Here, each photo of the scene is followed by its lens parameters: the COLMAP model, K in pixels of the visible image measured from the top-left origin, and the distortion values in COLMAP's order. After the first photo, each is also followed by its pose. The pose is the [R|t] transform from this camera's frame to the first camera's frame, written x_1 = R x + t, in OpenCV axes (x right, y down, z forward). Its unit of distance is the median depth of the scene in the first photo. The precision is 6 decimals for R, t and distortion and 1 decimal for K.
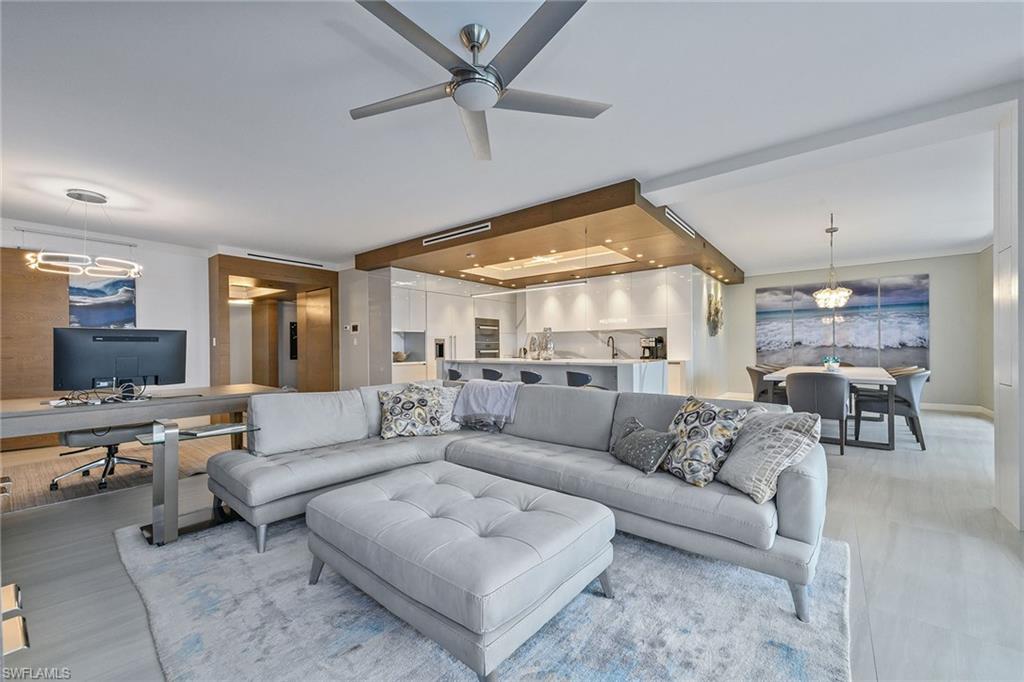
lens RADIAL K [[399.6, 0, 508.1], [0, 399.6, 346.3], [0, 0, 1]] dist [0.000356, 0.000064]
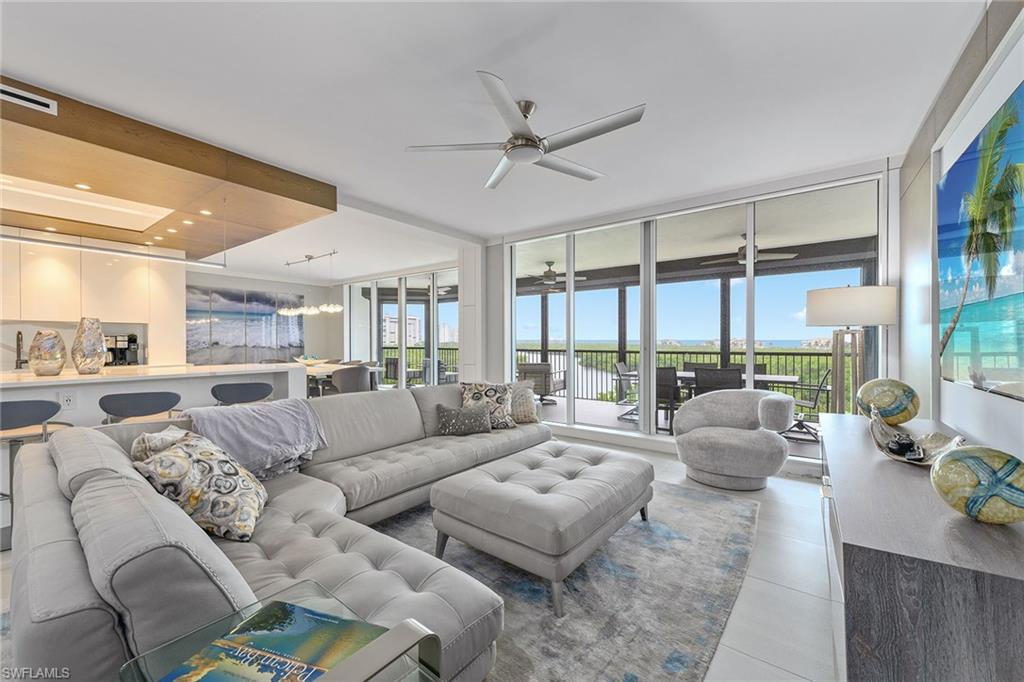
lens RADIAL K [[399.6, 0, 508.1], [0, 399.6, 346.3], [0, 0, 1]] dist [0.000356, 0.000064]
pose [[-0.024487, -0.004078, 0.999692, -0.404706], [-0.002303, 0.999989, 0.004023, -0.007691], [-0.999698, -0.002204, -0.024496, 0.328305]]
